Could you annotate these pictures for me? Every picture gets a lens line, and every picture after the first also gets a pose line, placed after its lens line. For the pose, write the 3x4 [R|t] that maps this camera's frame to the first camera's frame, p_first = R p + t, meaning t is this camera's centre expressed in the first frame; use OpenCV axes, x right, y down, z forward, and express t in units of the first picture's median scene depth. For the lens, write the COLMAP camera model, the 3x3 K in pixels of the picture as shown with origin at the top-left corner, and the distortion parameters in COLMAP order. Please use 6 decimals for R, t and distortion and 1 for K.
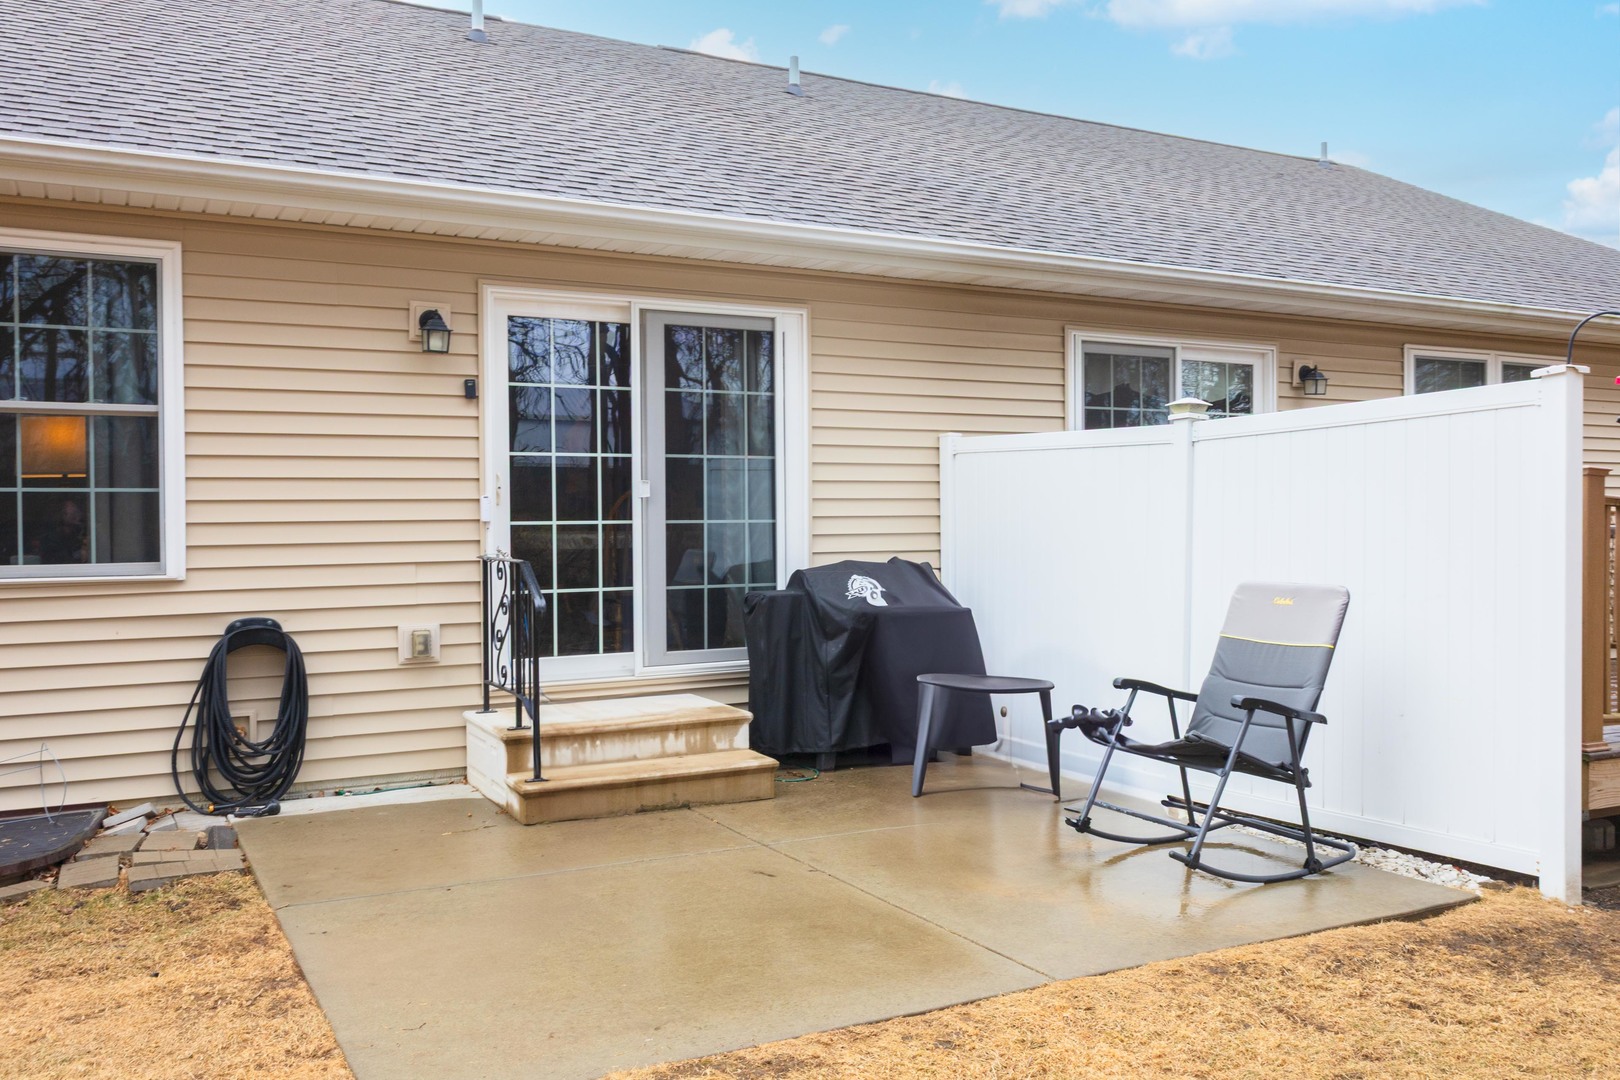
lens RADIAL K [[1359.6, 0, 827.0], [0, 1359.6, 535.0], [0, 0, 1]] dist [0.019869, -0.008413]
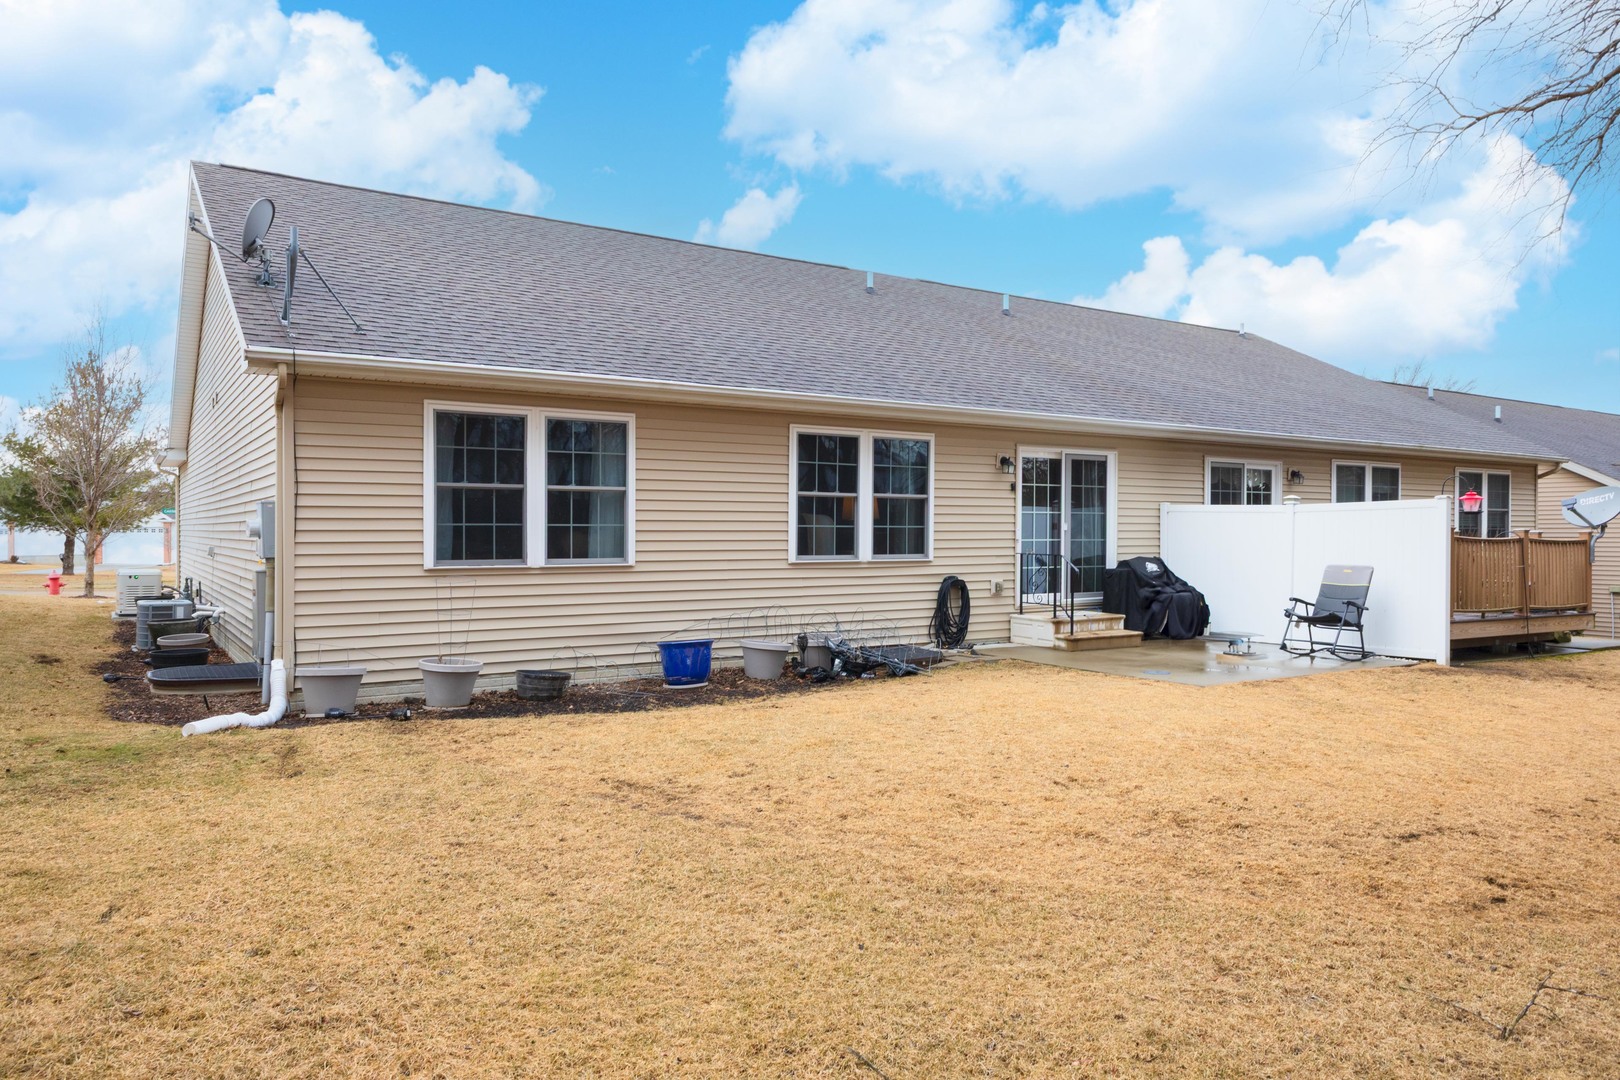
lens RADIAL K [[1111.0, 0, 815.5], [0, 1111.0, 546.1], [0, 0, 1]] dist [0.012668, -0.000963]
pose [[0.996451, 0.009743, 0.083614, -0.810698], [-0.010033, 0.999945, 0.003053, -0.000331], [-0.083580, -0.003881, 0.996494, -1.038655]]
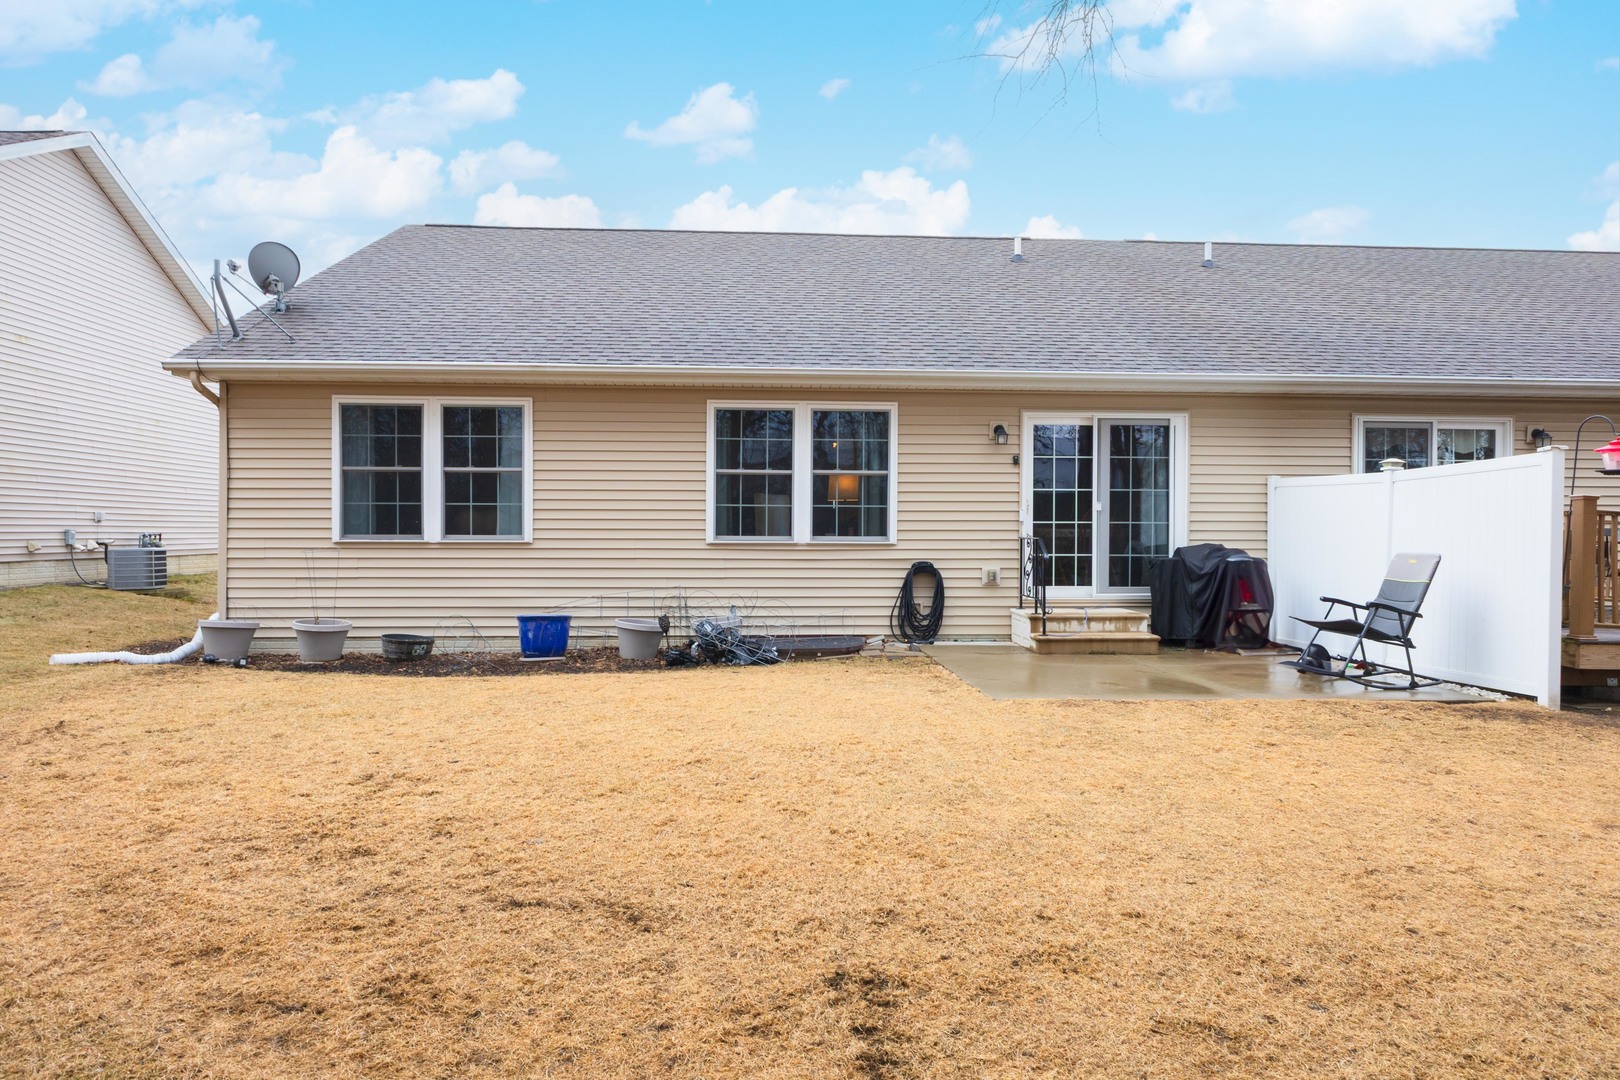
lens RADIAL K [[1034.3, 0, 803.2], [0, 1034.3, 538.8], [0, 0, 1]] dist [0.008543, -0.007591]
pose [[0.904431, 0.014506, -0.426374, 0.138019], [-0.016035, 0.999871, 0.000005, 0.023938], [0.426319, 0.006832, 0.904547, -0.642779]]
